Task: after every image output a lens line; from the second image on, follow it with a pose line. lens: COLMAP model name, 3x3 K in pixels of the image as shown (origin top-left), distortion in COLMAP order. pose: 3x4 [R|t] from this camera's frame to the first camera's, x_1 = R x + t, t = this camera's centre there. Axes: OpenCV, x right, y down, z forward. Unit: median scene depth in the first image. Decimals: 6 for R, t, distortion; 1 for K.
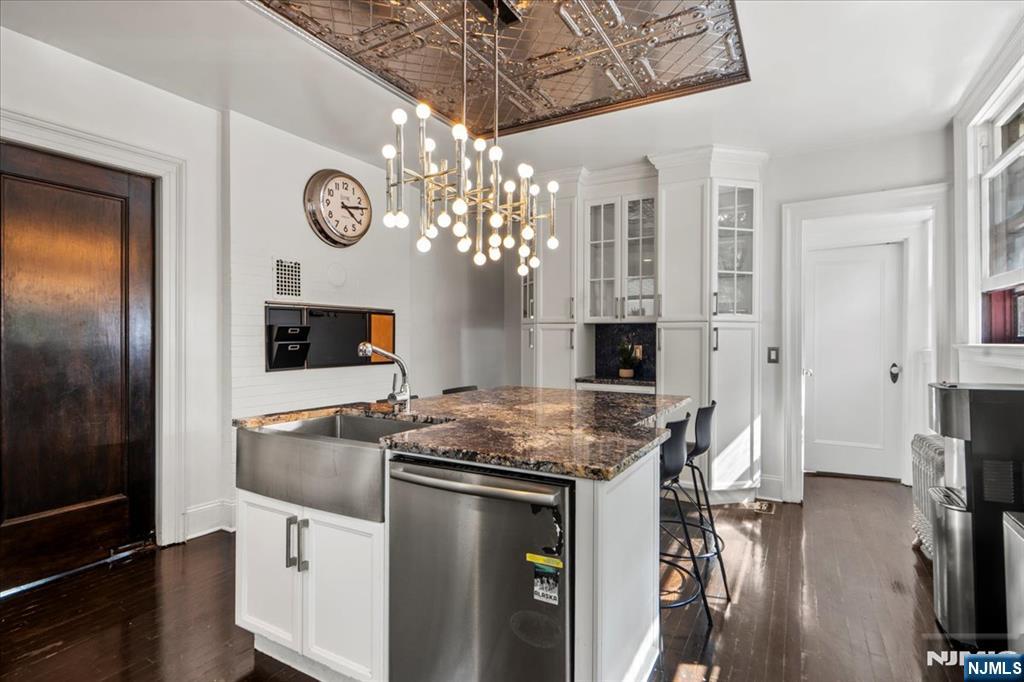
lens RADIAL K [[487.6, 0, 512.0], [0, 487.6, 341.0], [0, 0, 1]] dist [0.001205, -0.000231]
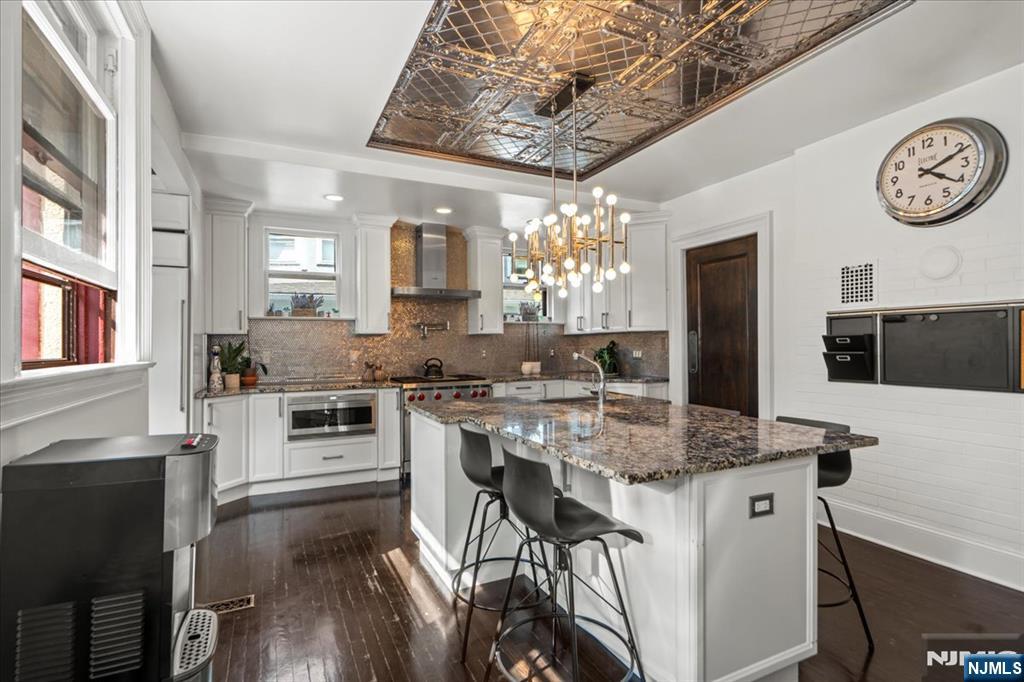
lens RADIAL K [[487.6, 0, 512.0], [0, 487.6, 341.0], [0, 0, 1]] dist [0.001205, -0.000231]
pose [[-0.549951, -0.000535, -0.835196, 0.672565], [-0.001354, 0.999999, 0.000251, -0.019114], [0.835196, 0.001269, -0.549952, 0.957131]]
